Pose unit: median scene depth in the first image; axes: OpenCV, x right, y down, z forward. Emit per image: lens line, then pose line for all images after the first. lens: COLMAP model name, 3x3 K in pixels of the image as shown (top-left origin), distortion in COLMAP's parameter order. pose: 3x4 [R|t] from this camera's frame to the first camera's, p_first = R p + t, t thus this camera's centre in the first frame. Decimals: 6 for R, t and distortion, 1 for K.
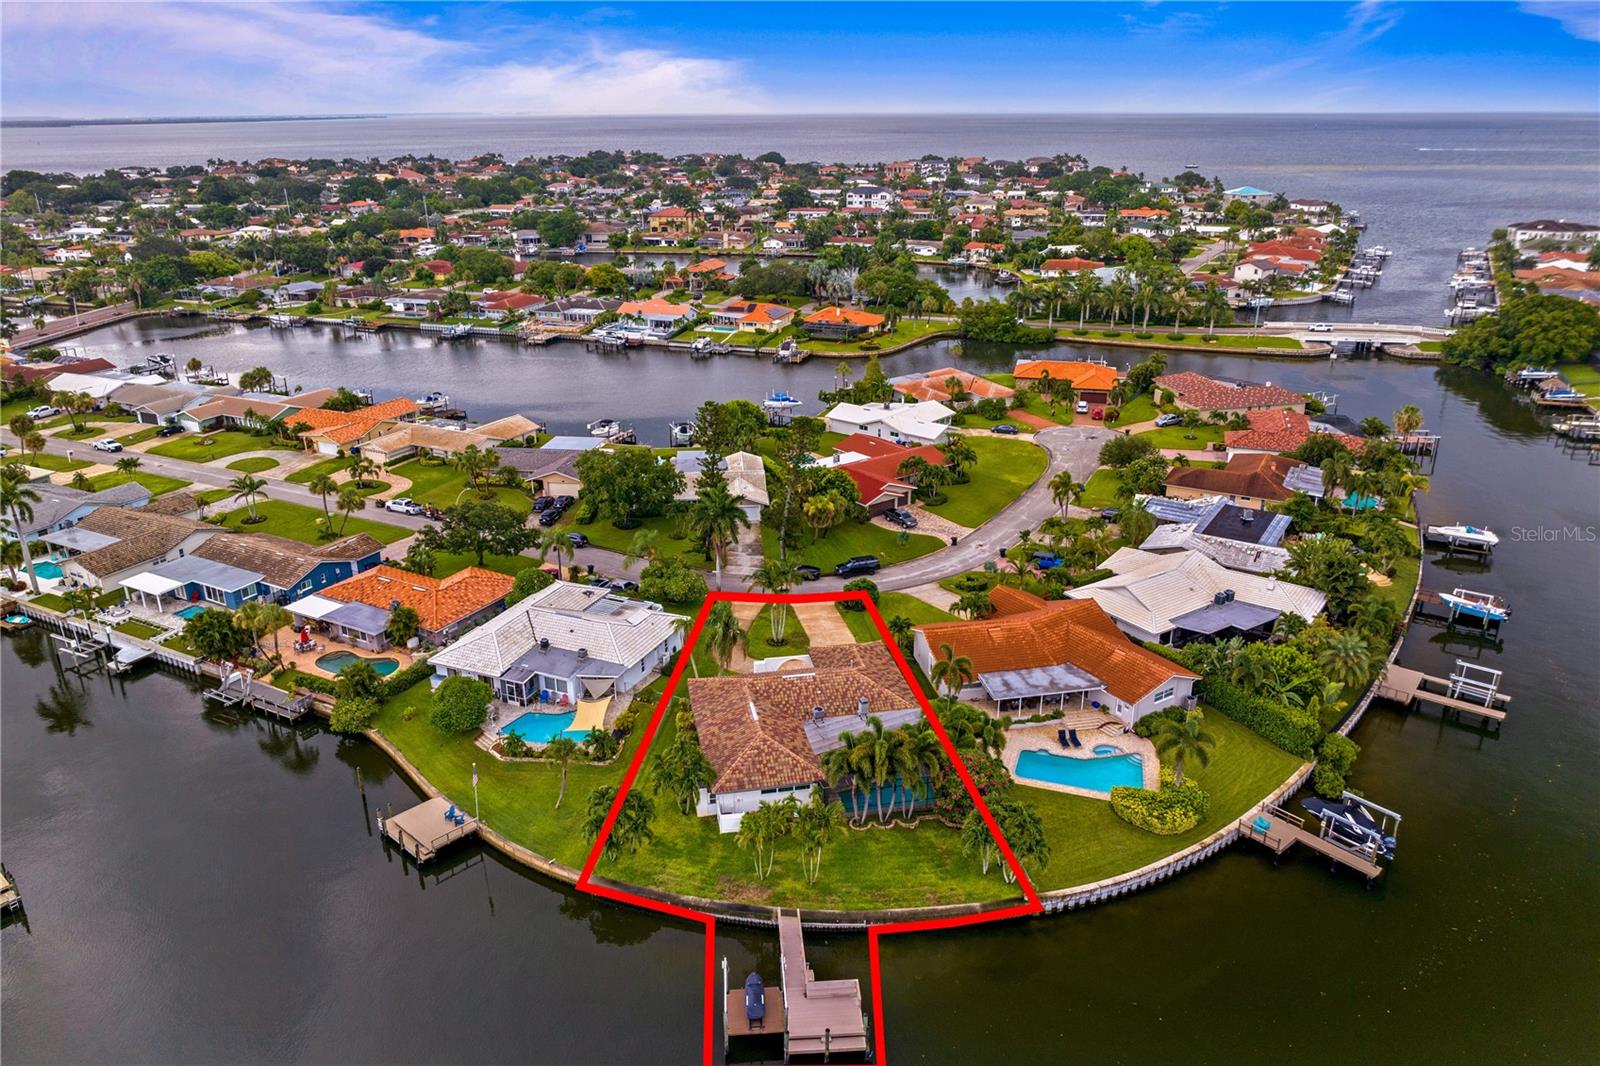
lens RADIAL K [[1117.4, 0, 799.1], [0, 1117.4, 566.1], [0, 0, 1]] dist [-0.033265, 0.030060]
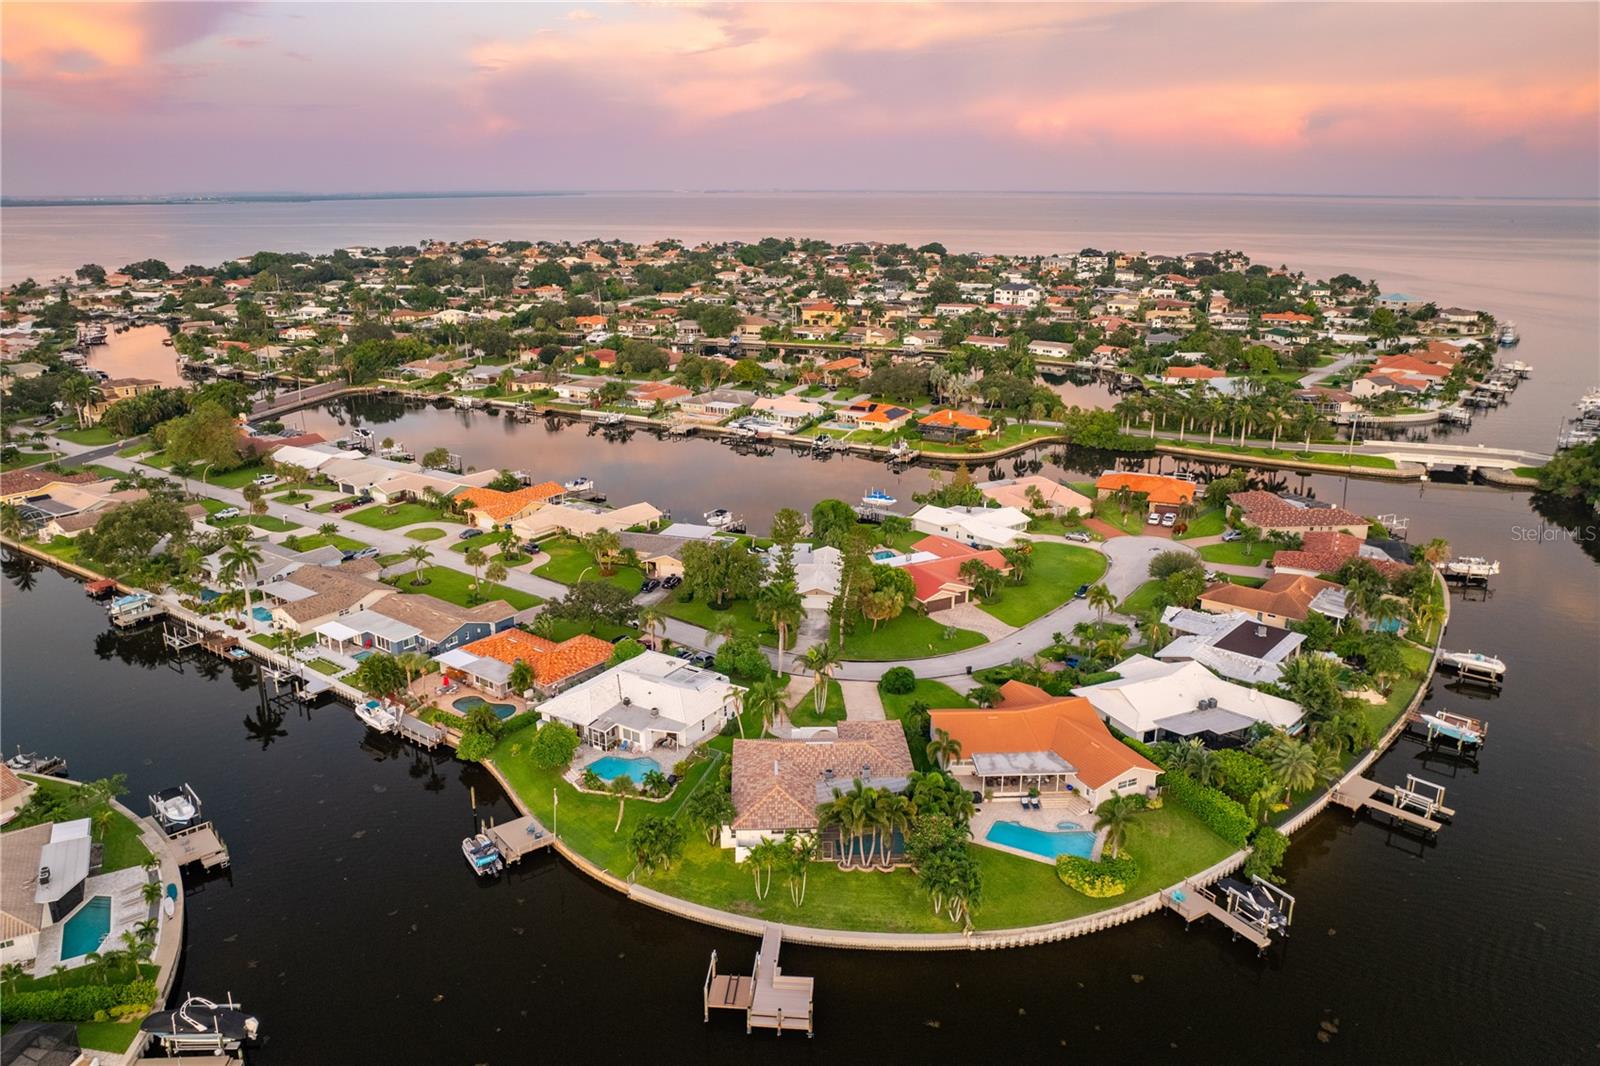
lens RADIAL K [[1128.0, 0, 800.0], [0, 1128.0, 533.0], [0, 0, 1]] dist [-0.028002, 0.005599]
pose [[0.988514, 0.051957, -0.141914, 0.072674], [-0.064900, 0.993990, -0.088156, -0.010835], [0.136481, 0.096354, 0.985946, -0.128353]]
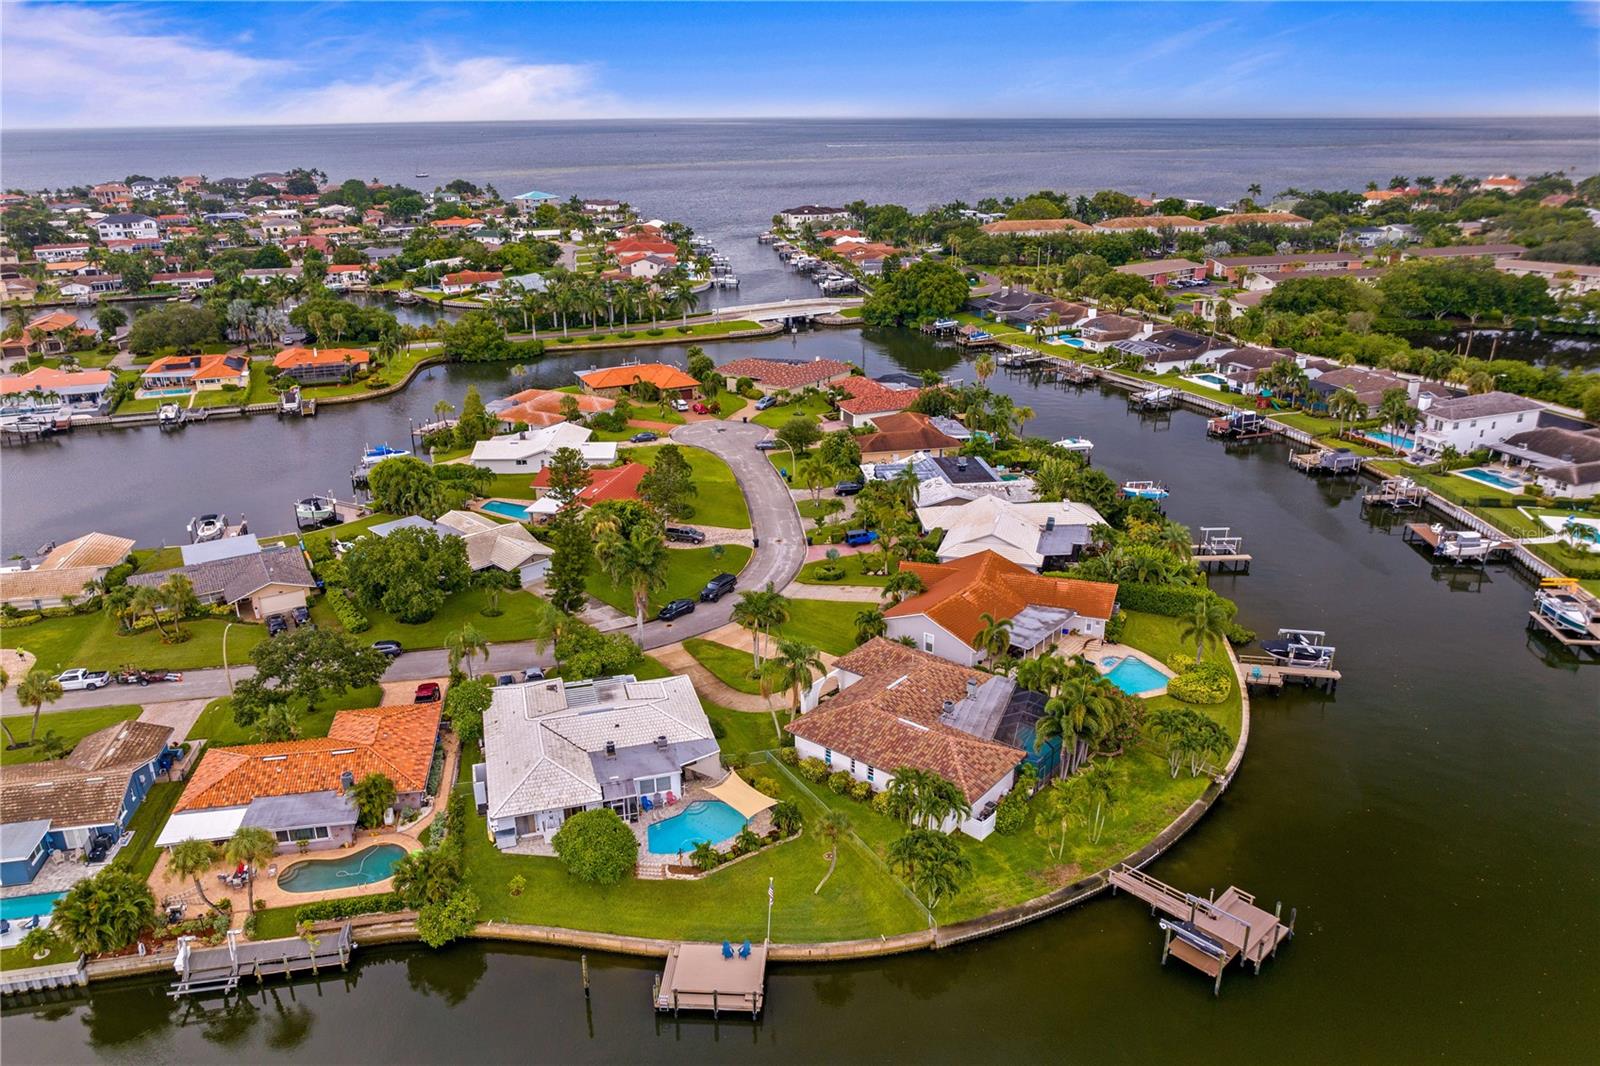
lens RADIAL K [[1128.0, 0, 800.0], [0, 1128.0, 533.0], [0, 0, 1]] dist [-0.028002, 0.005599]
pose [[0.766547, -0.226761, 0.600820, -0.329578], [0.248249, 0.967485, 0.048423, -0.052578], [-0.592265, 0.112034, 0.797916, 0.114191]]
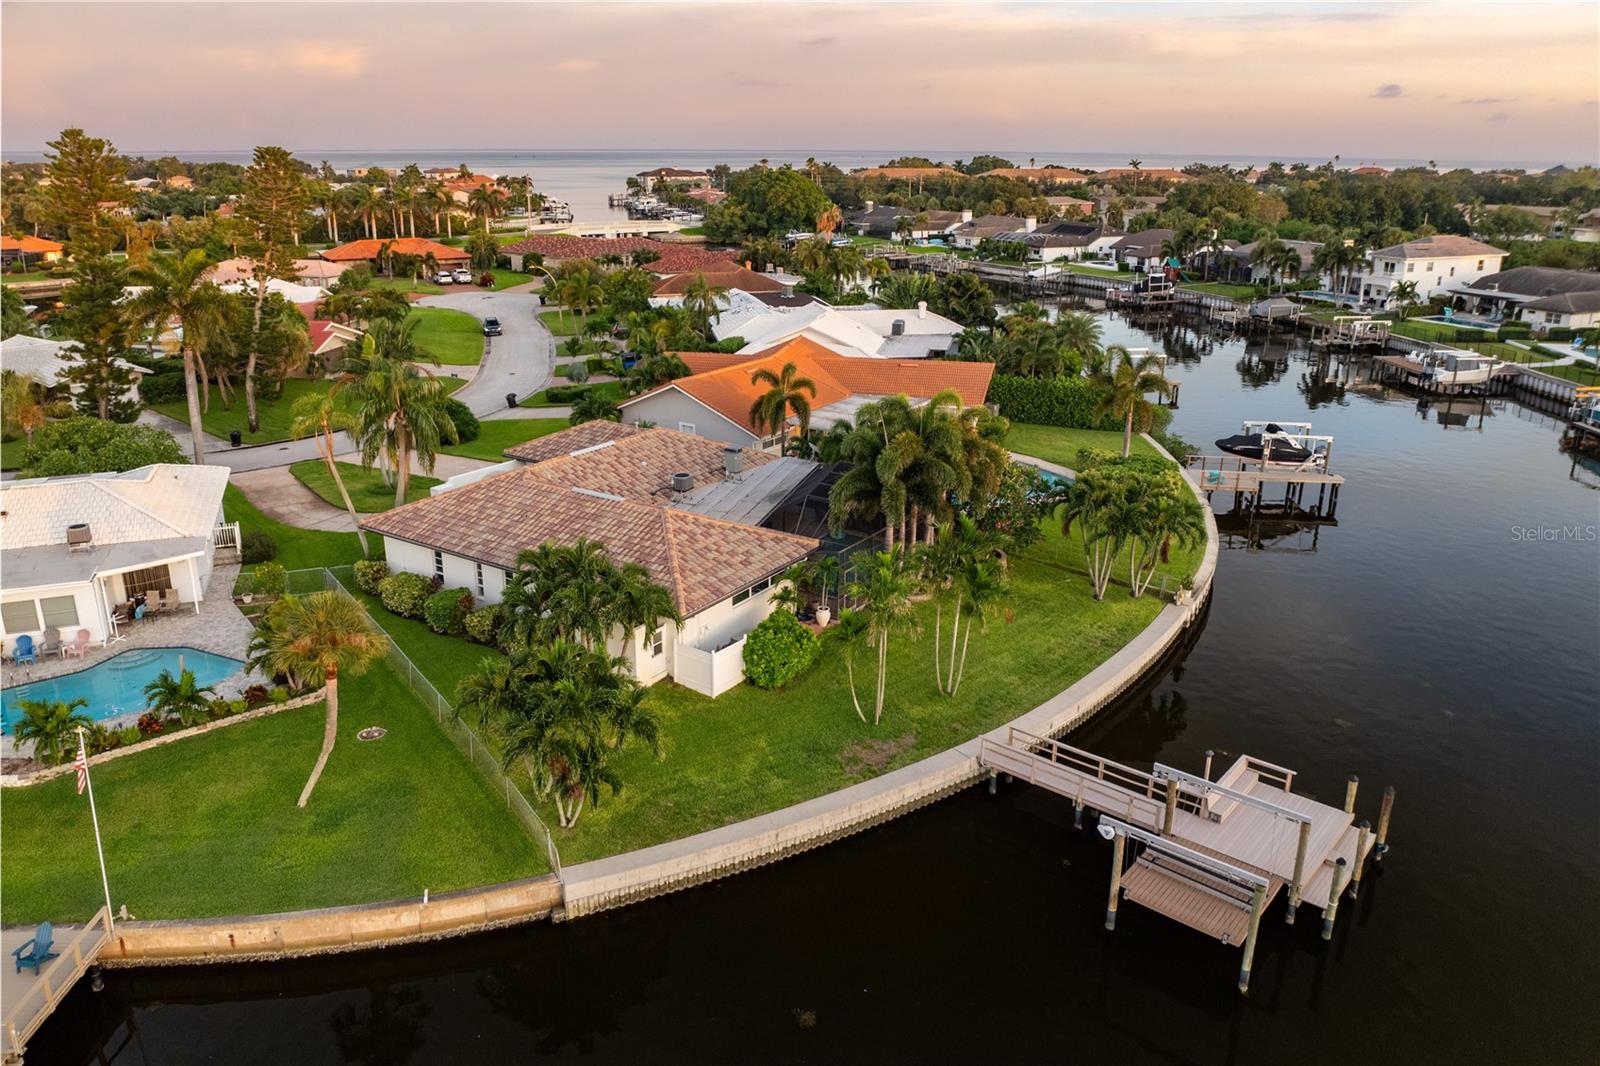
lens RADIAL K [[1118.7, 0, 800.0], [0, 1118.7, 533.0], [0, 0, 1]] dist [-0.033470, -0.001051]
pose [[0.703895, -0.223313, 0.674287, -0.156431], [0.266599, 0.962952, 0.040608, 0.071561], [-0.658374, 0.151180, 0.737352, 0.272304]]
